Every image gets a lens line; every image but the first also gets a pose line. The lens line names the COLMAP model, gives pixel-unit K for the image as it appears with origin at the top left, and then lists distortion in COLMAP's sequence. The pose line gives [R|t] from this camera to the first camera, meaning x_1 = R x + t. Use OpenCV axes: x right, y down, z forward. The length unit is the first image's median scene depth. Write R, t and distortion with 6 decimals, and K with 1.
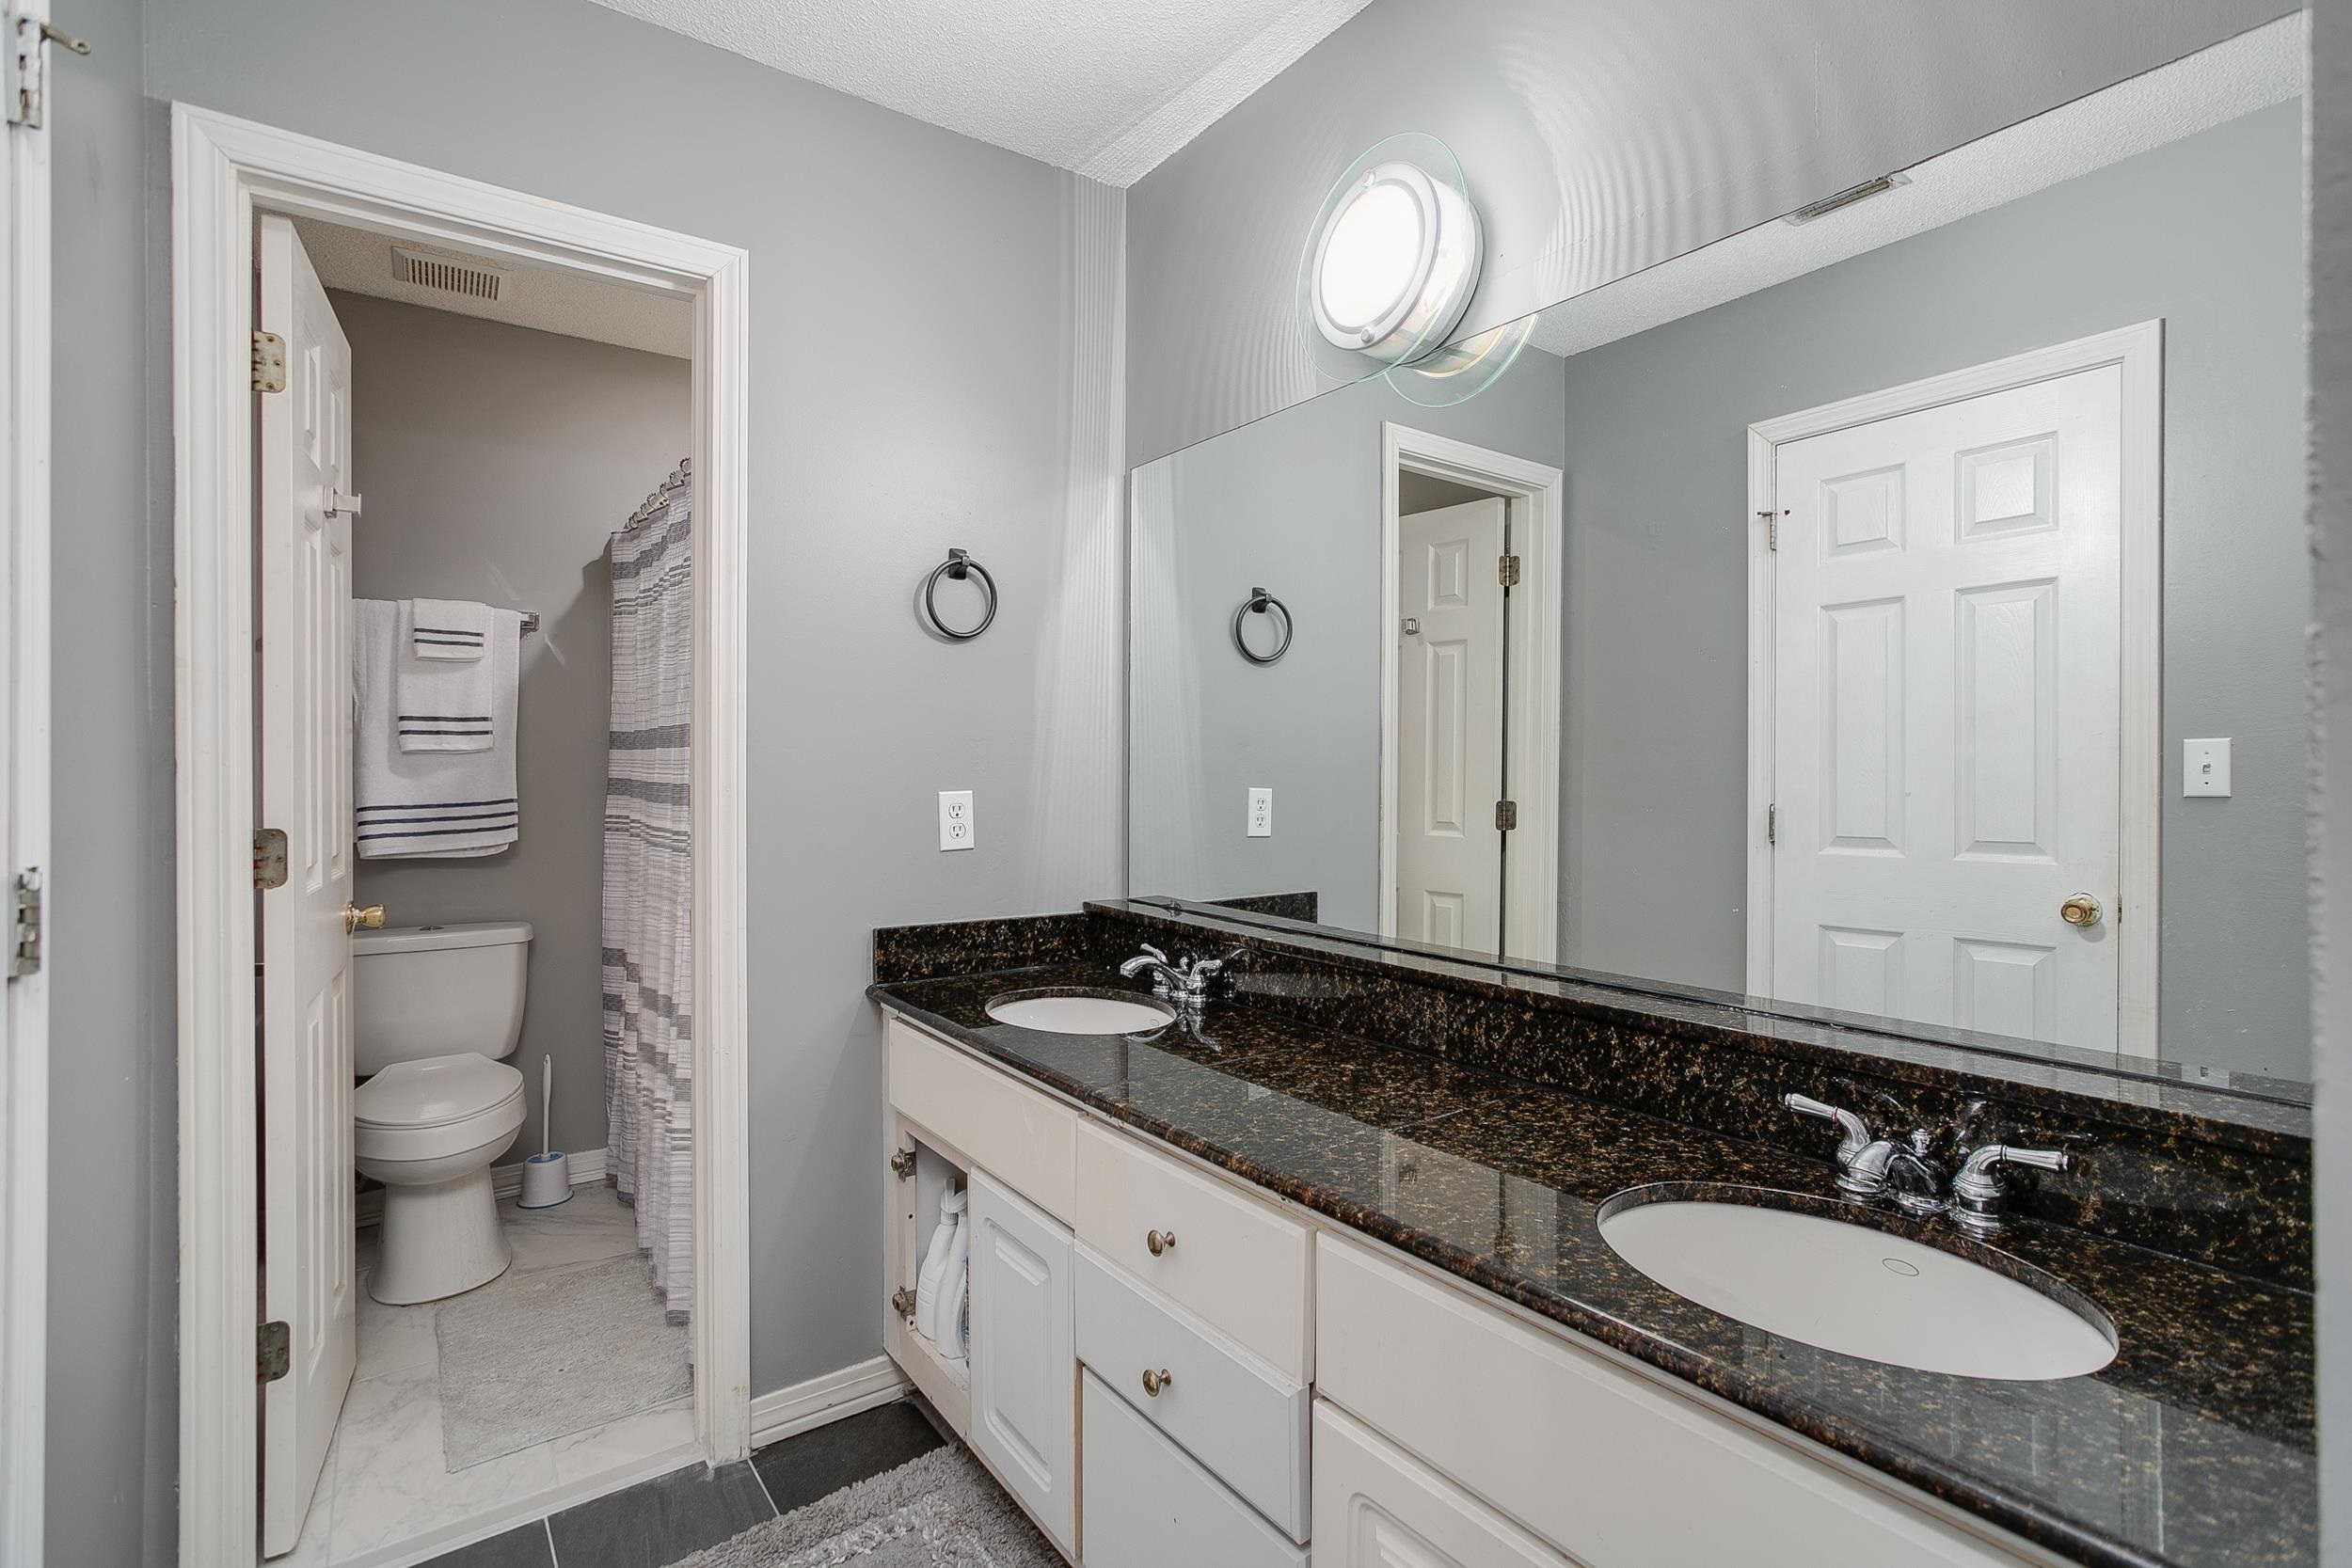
lens RADIAL K [[1151.7, 0, 1214.2], [0, 1151.7, 770.4], [0, 0, 1]] dist [-0.056245, 0.025397]
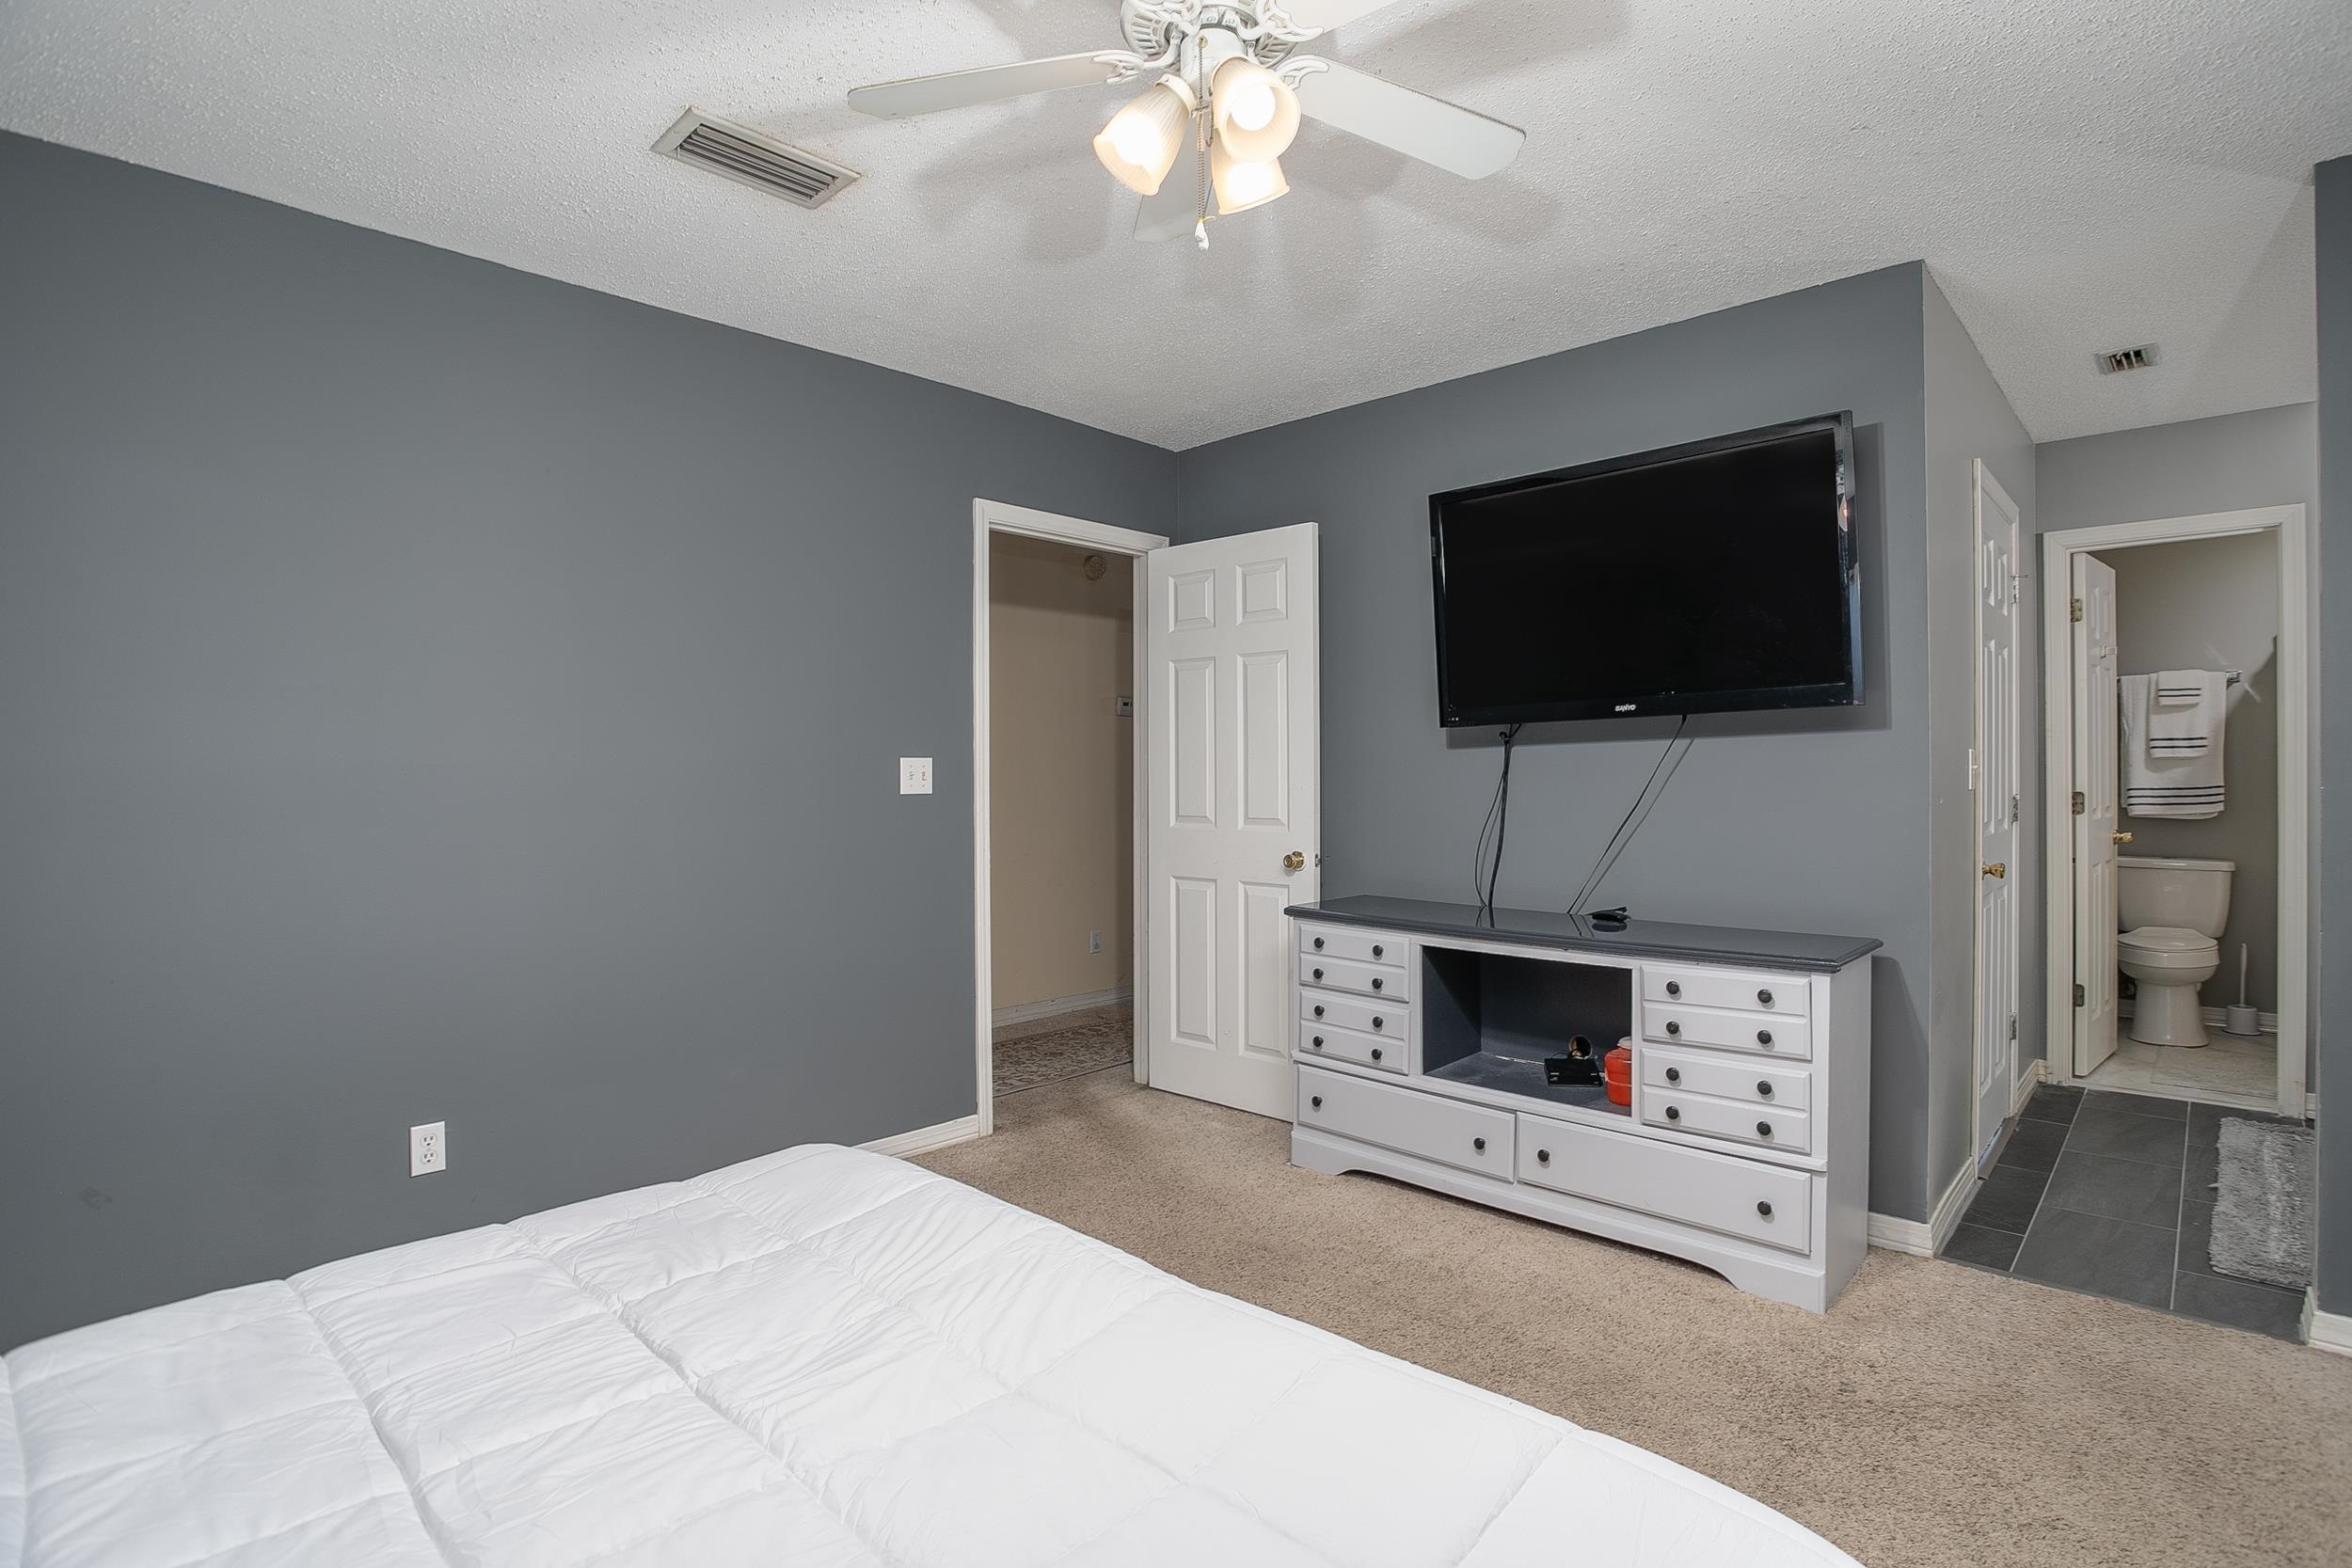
lens RADIAL K [[1151.7, 0, 1214.2], [0, 1151.7, 770.4], [0, 0, 1]] dist [-0.056245, 0.025397]
pose [[0.207350, 0.001670, -0.978265, 0.723248], [-0.000391, 0.999999, 0.001624, 0.001543], [0.978267, 0.000046, 0.207351, -0.840360]]
